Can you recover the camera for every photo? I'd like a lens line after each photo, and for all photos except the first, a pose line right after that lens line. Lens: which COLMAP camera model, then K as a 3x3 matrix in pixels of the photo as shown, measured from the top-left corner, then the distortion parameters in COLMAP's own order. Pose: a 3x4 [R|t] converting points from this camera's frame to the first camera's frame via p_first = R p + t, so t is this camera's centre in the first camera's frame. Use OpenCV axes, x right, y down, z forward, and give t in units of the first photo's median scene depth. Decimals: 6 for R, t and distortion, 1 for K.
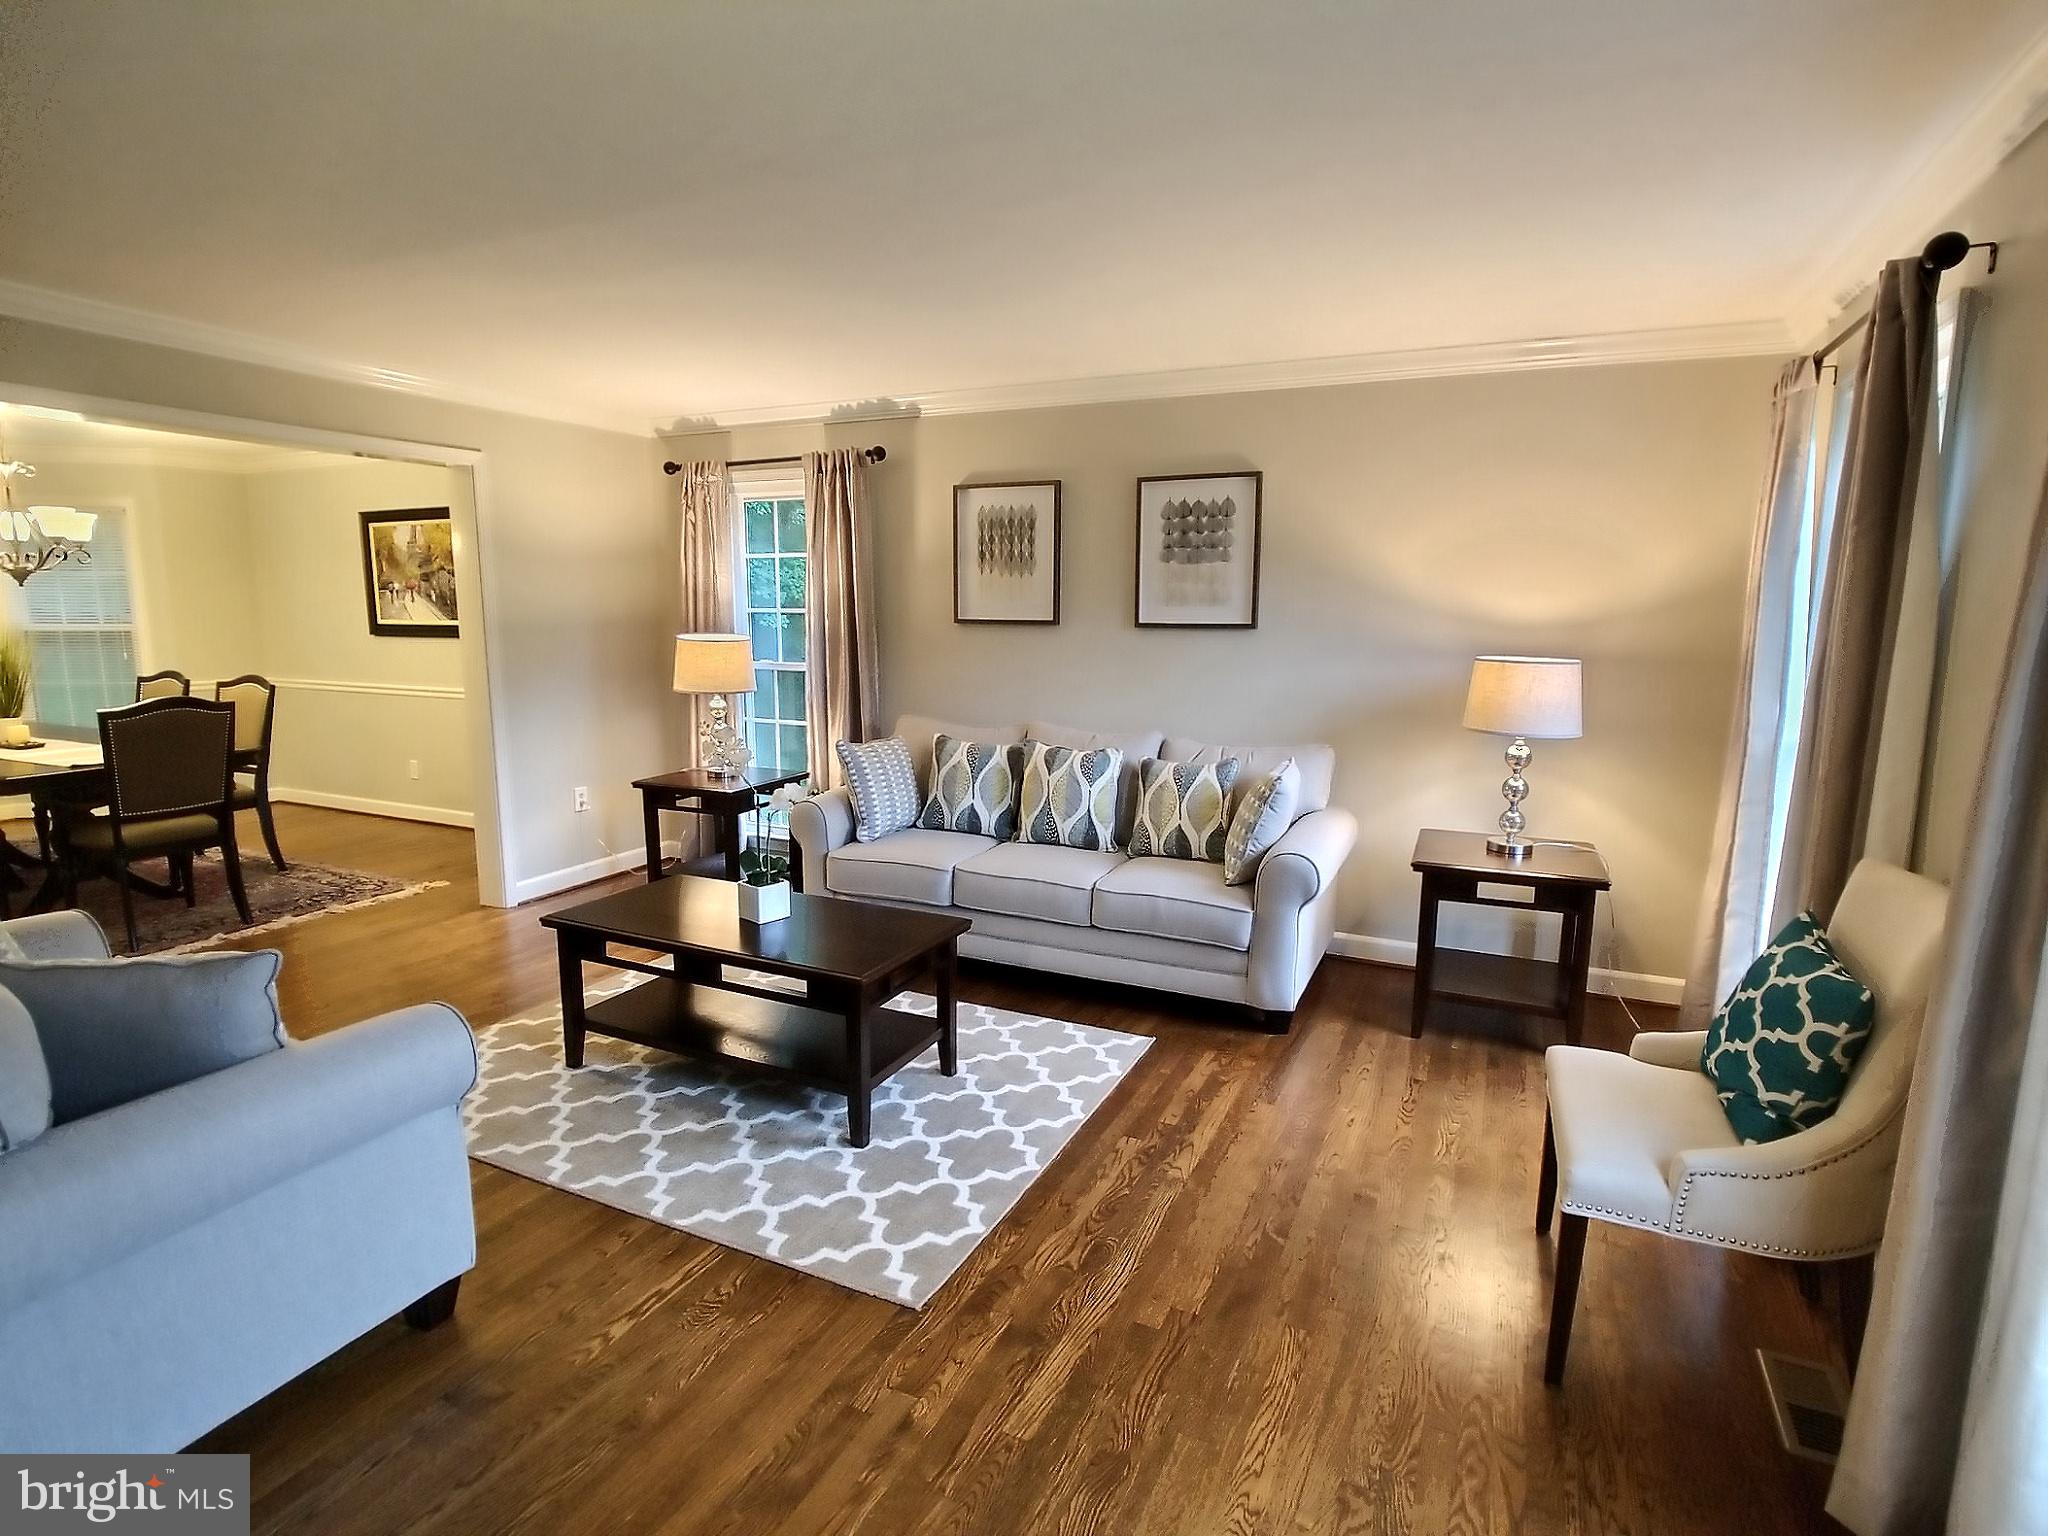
lens RADIAL K [[1025.0, 0, 1038.2], [0, 1025.0, 767.4], [0, 0, 1]] dist [-0.019513, 0.002789]
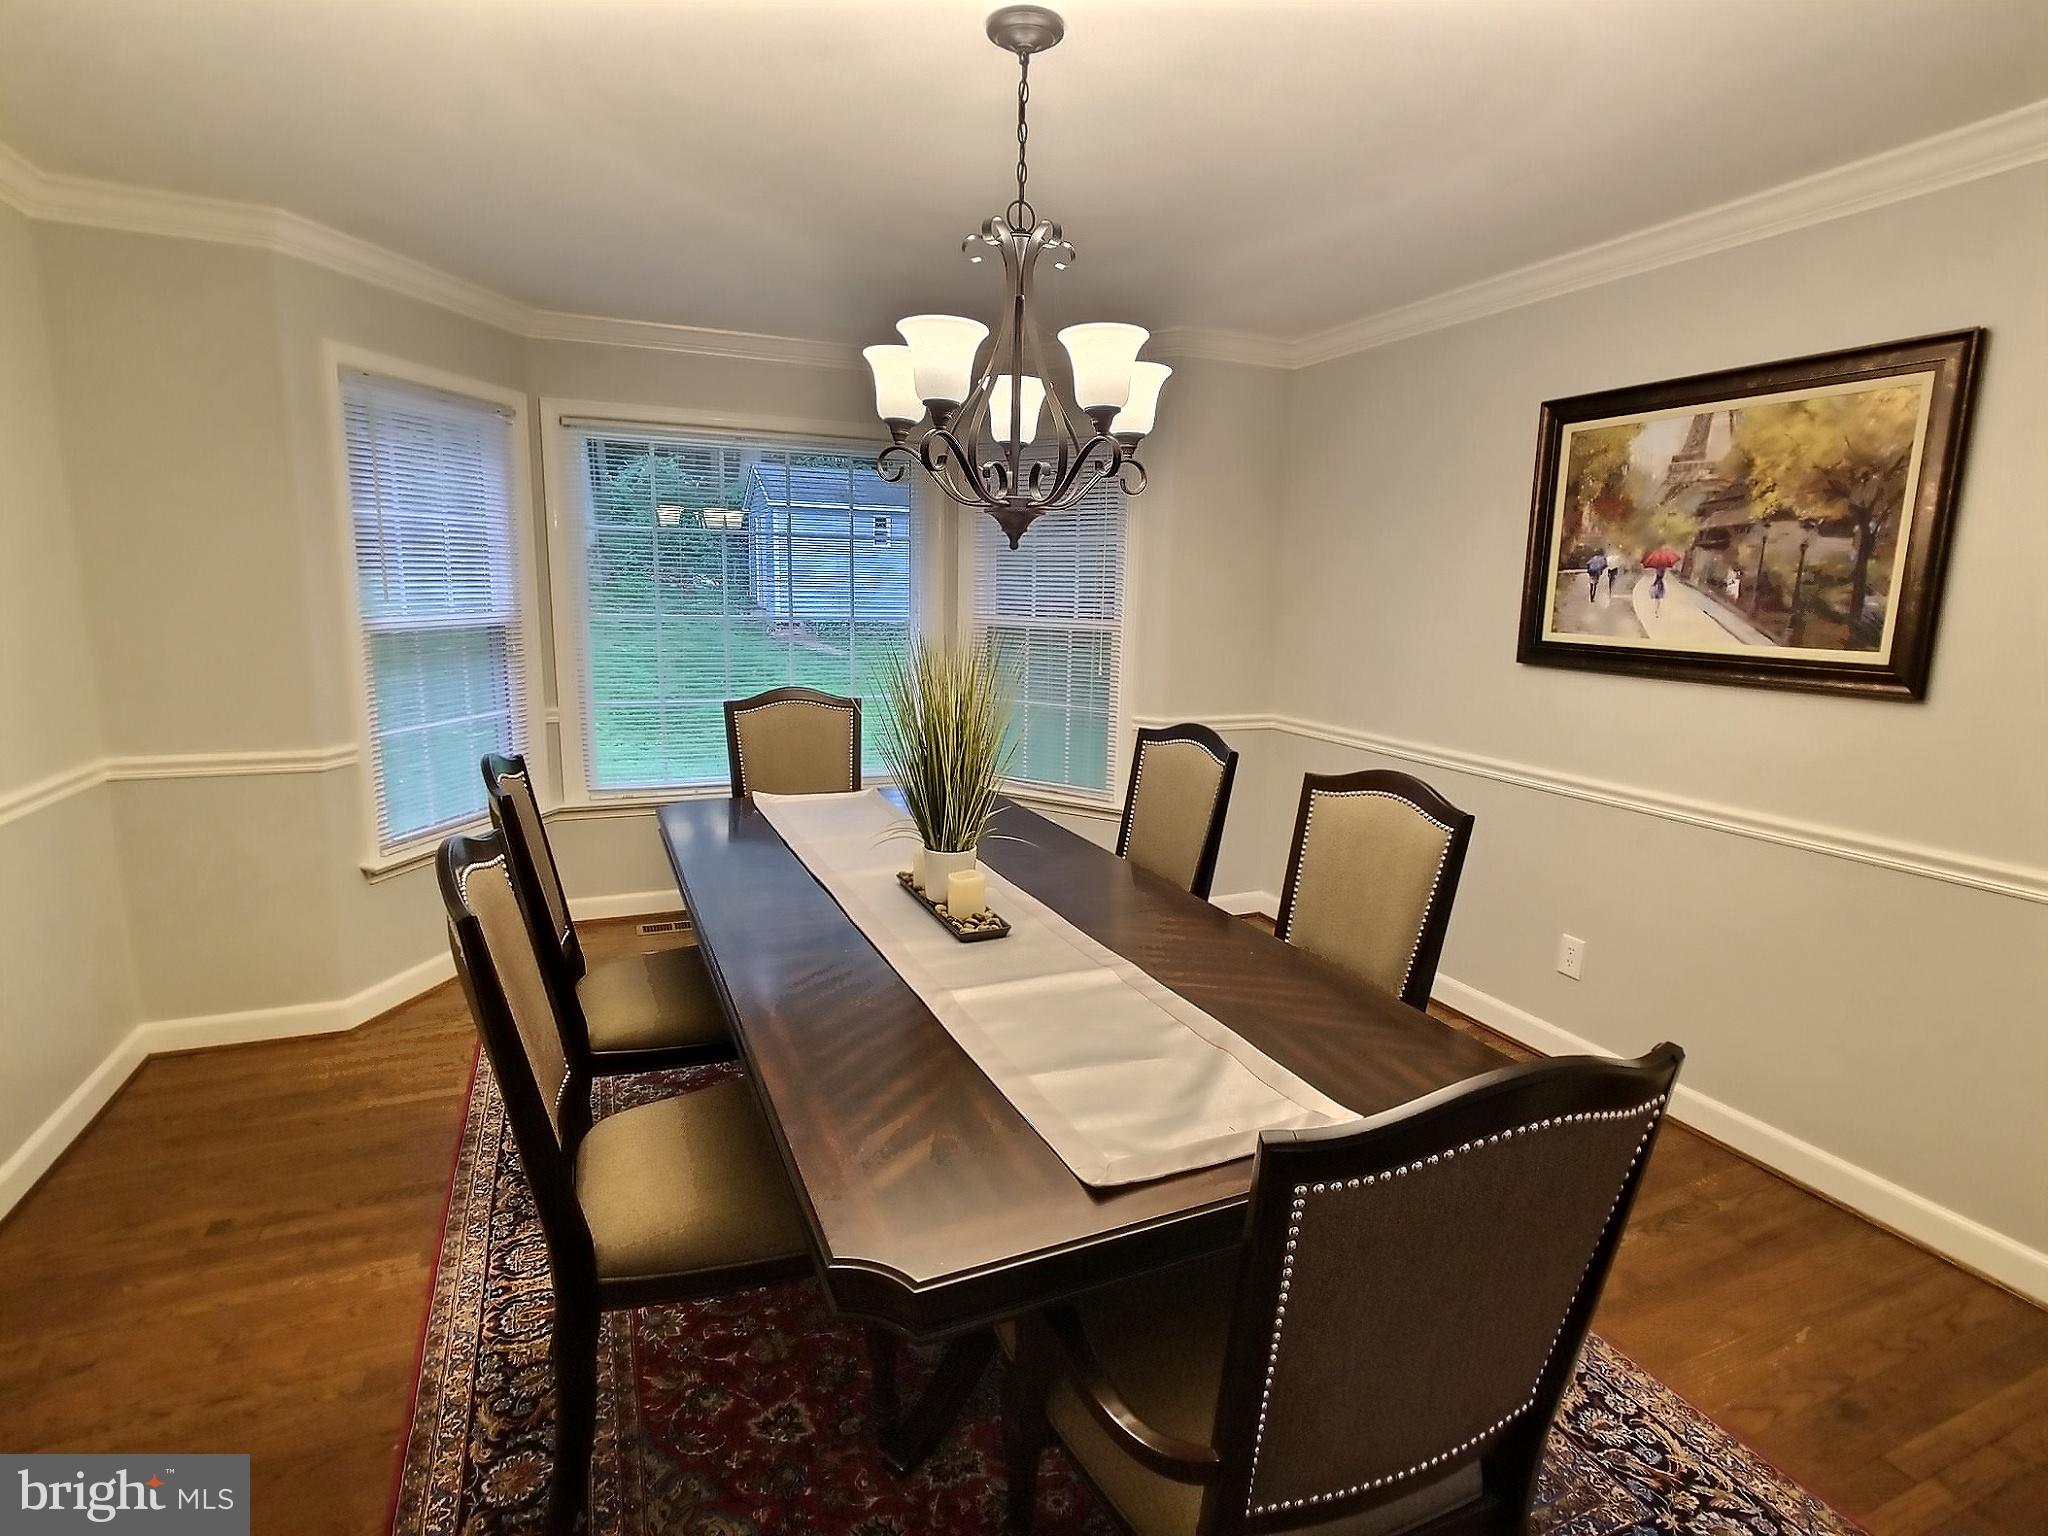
lens RADIAL K [[1025.0, 0, 1038.2], [0, 1025.0, 767.4], [0, 0, 1]] dist [-0.019513, 0.002789]
pose [[0.750603, 0.125585, -0.648709, -0.531644], [-0.116469, 0.991546, 0.057192, -0.086389], [0.650408, 0.032626, 0.758884, 0.511949]]
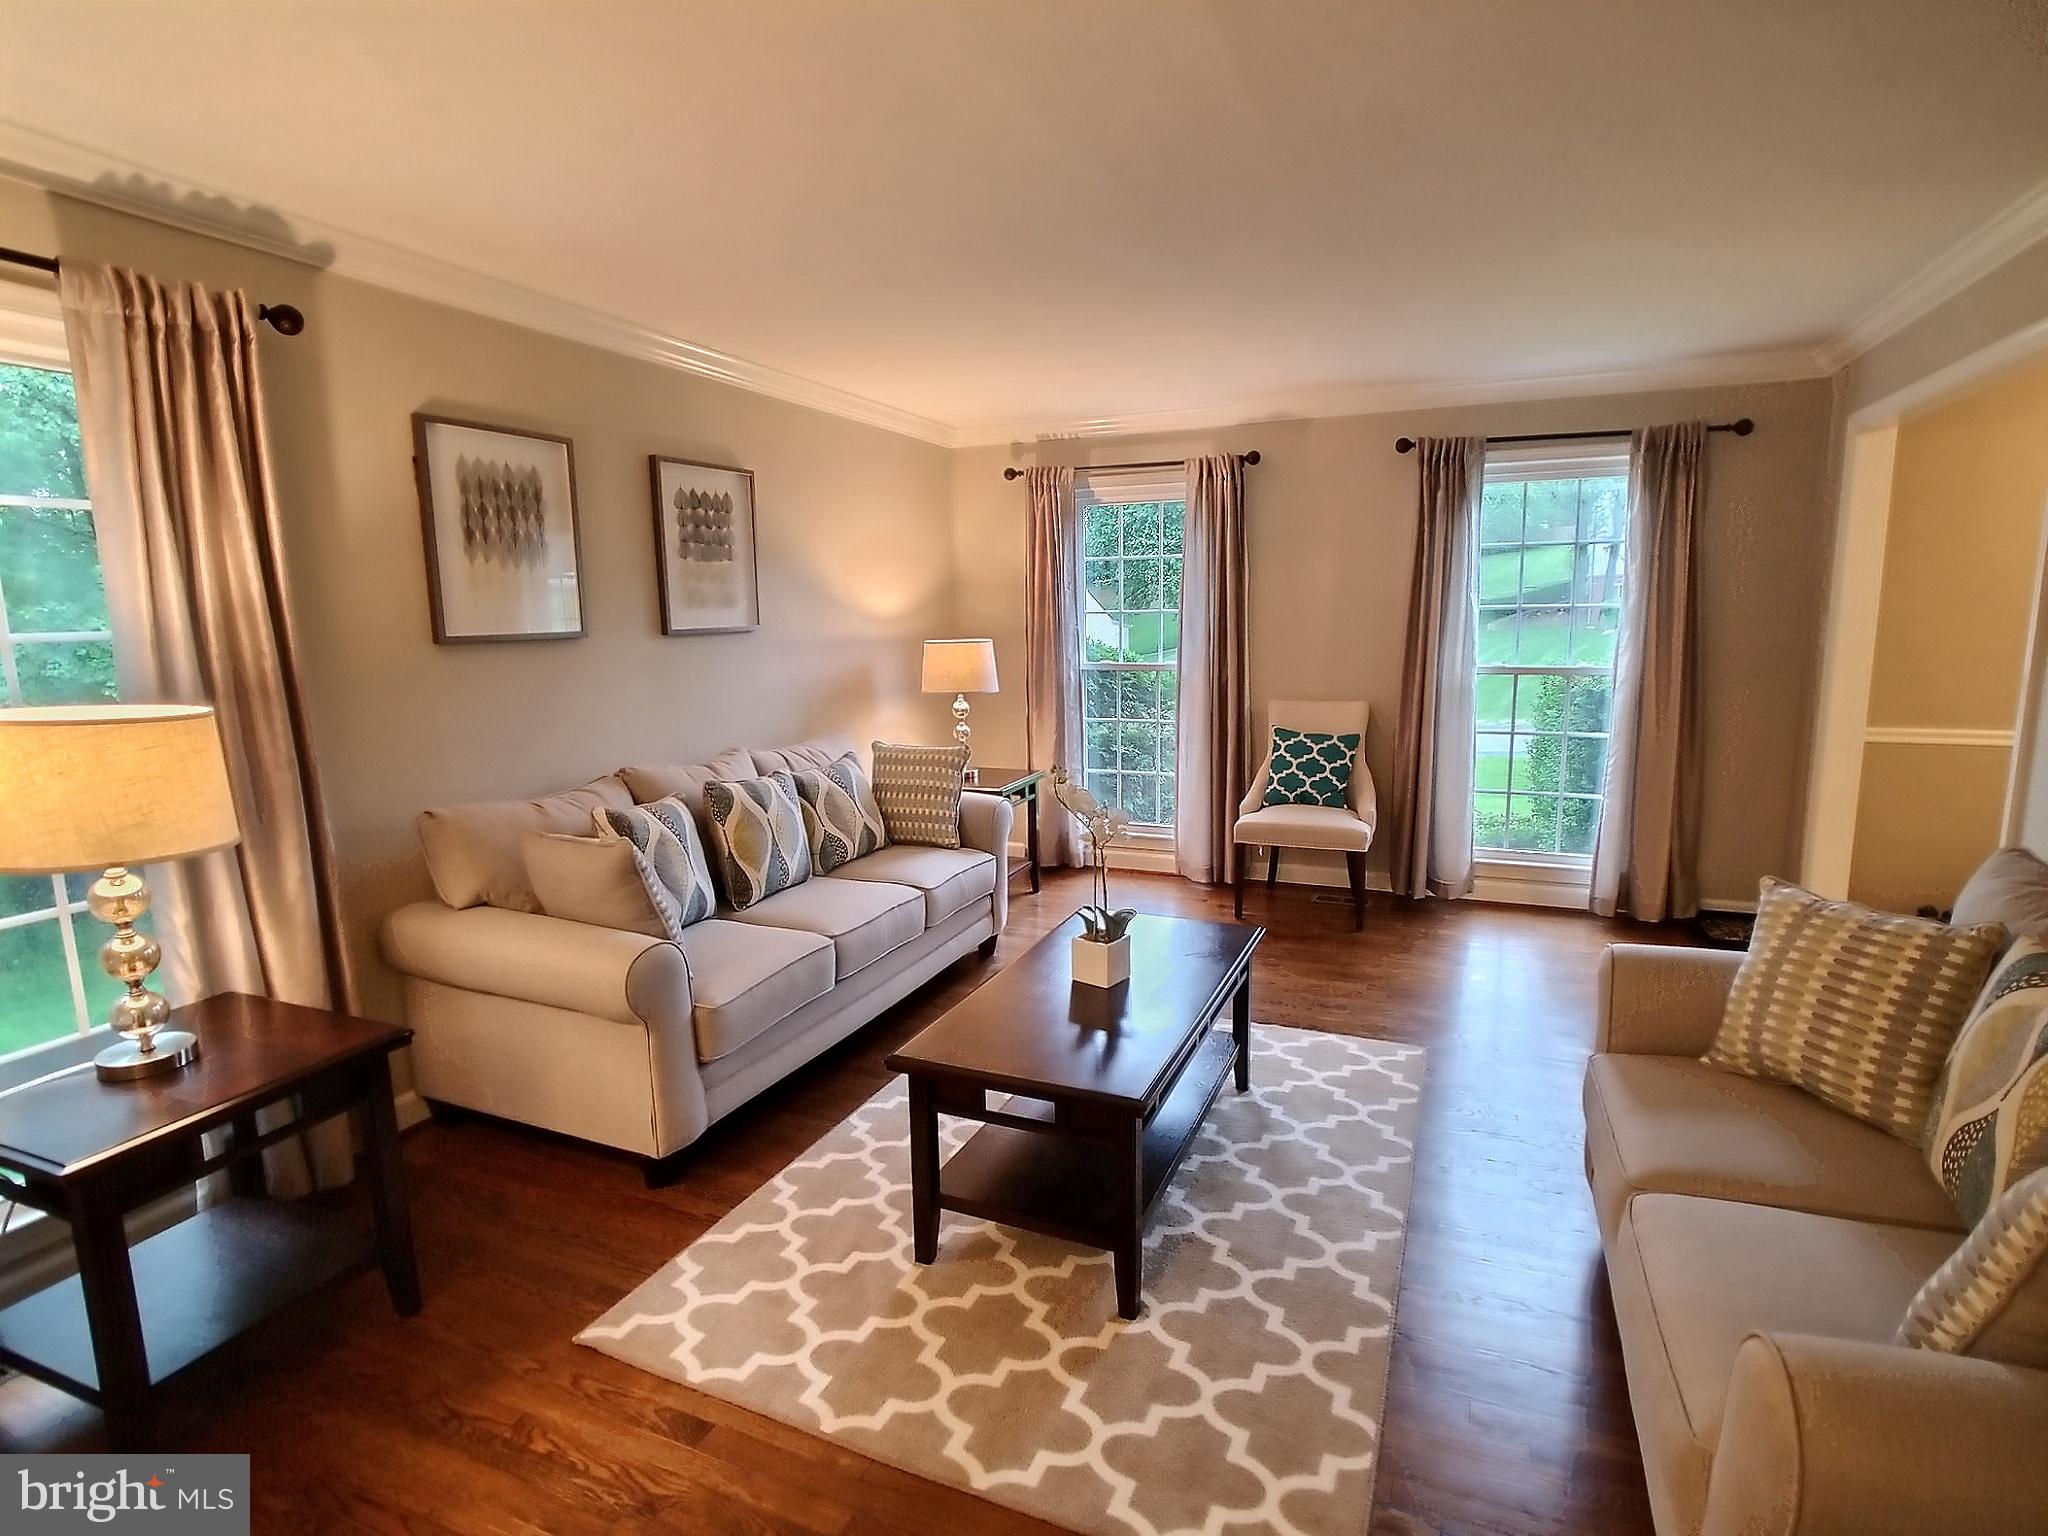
lens RADIAL K [[1025.0, 0, 1038.2], [0, 1025.0, 767.4], [0, 0, 1]] dist [-0.019513, 0.002789]
pose [[-0.029345, -0.166396, 0.985622, -0.728978], [0.163702, 0.971933, 0.168959, -0.119409], [-0.986073, 0.166307, -0.001282, 0.699193]]
